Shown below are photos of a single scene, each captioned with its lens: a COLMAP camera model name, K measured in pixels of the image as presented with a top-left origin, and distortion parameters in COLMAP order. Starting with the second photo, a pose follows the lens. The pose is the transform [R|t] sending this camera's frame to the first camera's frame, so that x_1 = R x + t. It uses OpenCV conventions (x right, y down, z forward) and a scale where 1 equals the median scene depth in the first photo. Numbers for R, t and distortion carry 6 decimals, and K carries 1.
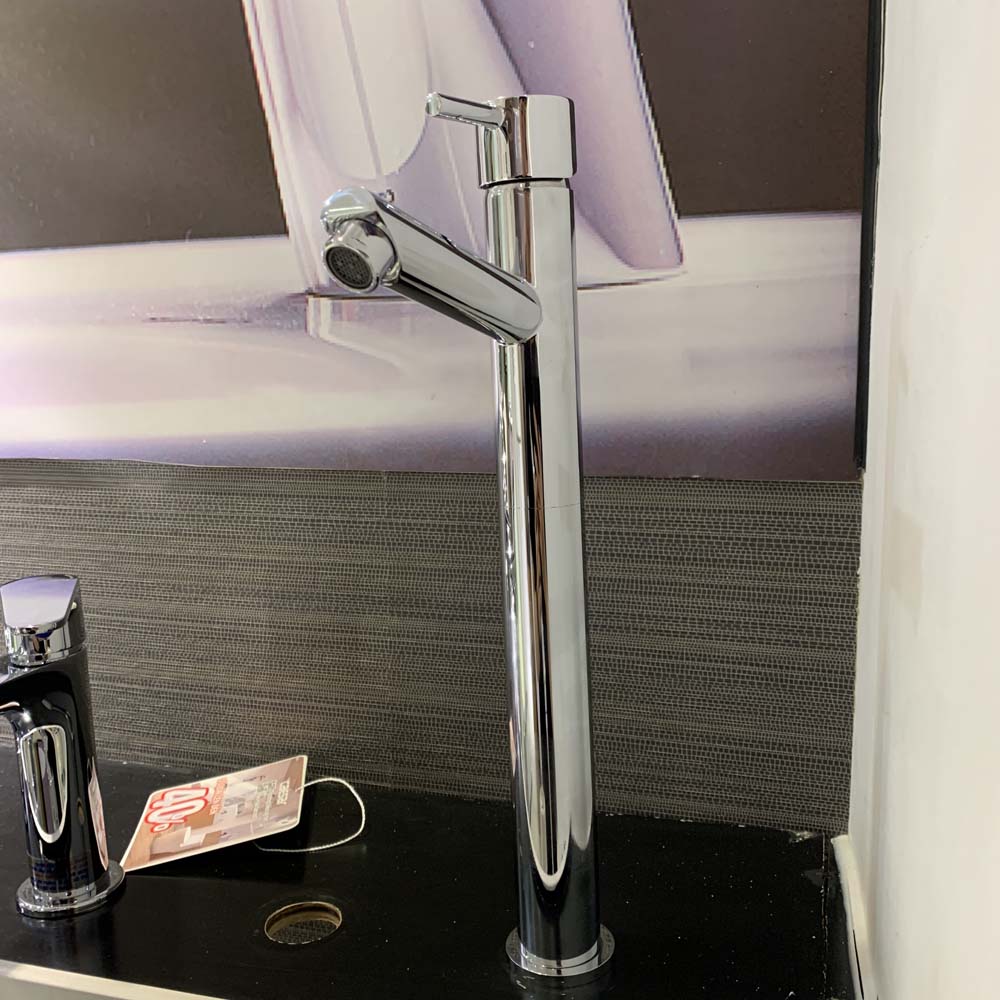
lens RADIAL K [[982.7, 0, 479.3], [0, 982.7, 501.6], [0, 0, 1]] dist [0.001206, 0.000000]
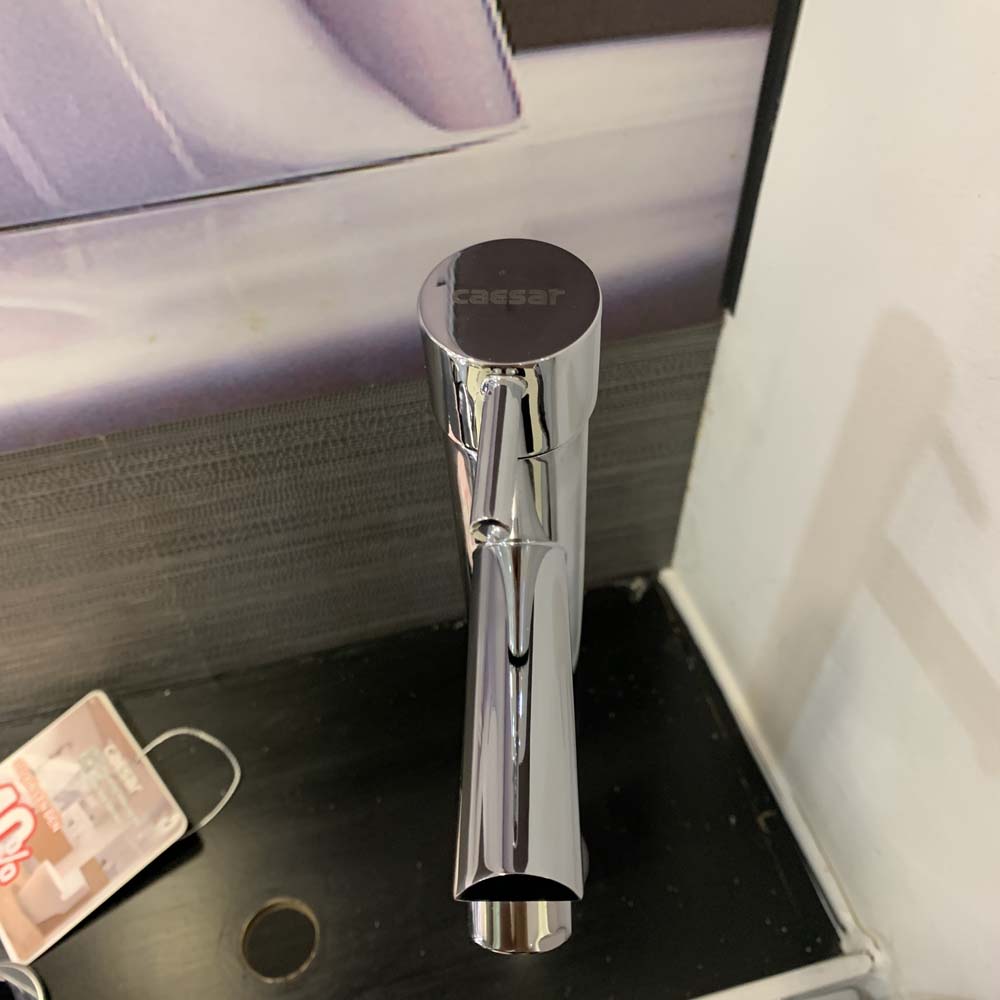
lens RADIAL K [[1026.9, 0, 475.3], [0, 1026.9, 485.4], [0, 0, 1]] dist [-0.050207, 0.000000]
pose [[0.842996, -0.422301, 0.333197, -0.138288], [0.097003, 0.728605, 0.678031, -0.490961], [-0.529102, -0.539256, 0.655175, 0.408658]]
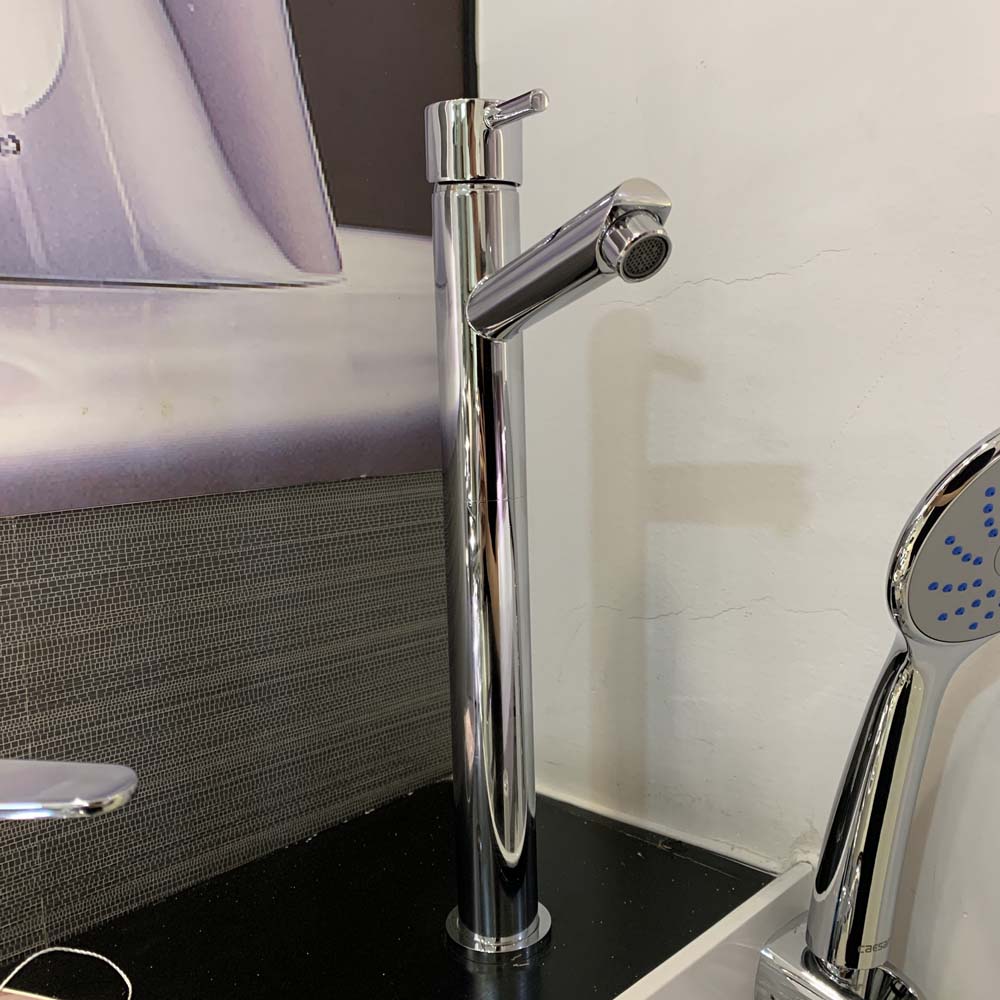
lens RADIAL K [[1026.9, 0, 502.5], [0, 1026.9, 496.4], [0, 0, 1]] dist [-0.050207, 0.000000]
pose [[0.444635, -0.110449, 0.888876, -0.644888], [0.131626, 0.989652, 0.057129, -0.044658], [-0.885988, 0.091598, 0.454572, 0.362507]]
